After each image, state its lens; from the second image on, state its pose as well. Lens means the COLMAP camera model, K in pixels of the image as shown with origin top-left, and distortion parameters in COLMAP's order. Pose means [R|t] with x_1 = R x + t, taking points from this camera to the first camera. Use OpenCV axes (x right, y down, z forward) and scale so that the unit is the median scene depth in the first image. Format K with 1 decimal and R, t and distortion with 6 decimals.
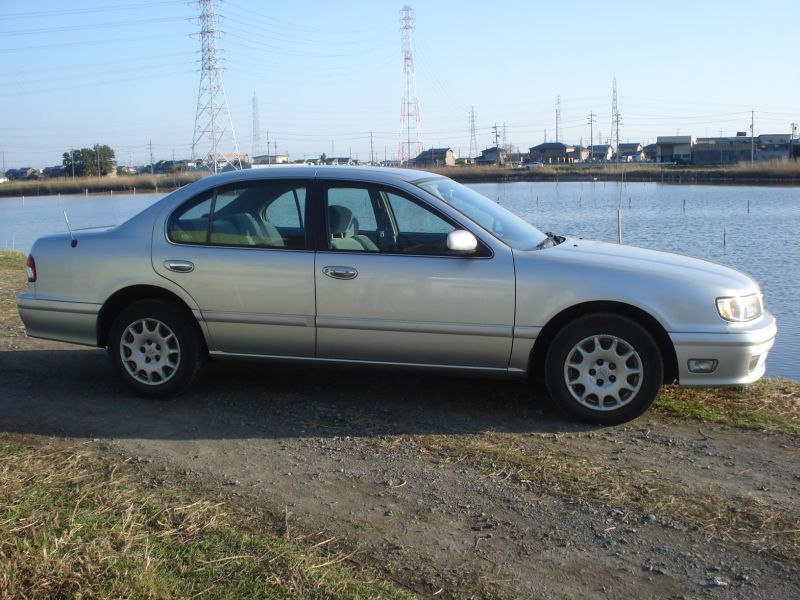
lens RADIAL K [[903.1, 0, 400.0], [0, 903.1, 300.0], [0, 0, 1]] dist [-0.119075, 0.010885]
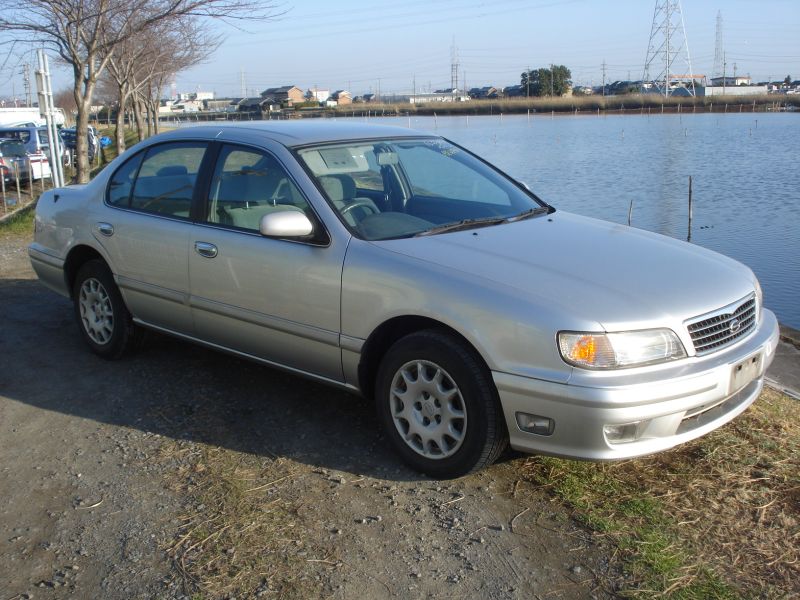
lens RADIAL K [[903.1, 0, 400.0], [0, 903.1, 300.0], [0, 0, 1]] dist [-0.119075, 0.010885]
pose [[0.883277, 0.098523, -0.458383, 0.543056], [-0.058802, 0.993231, 0.100173, -0.085278], [0.465149, -0.061526, 0.883091, 0.319847]]
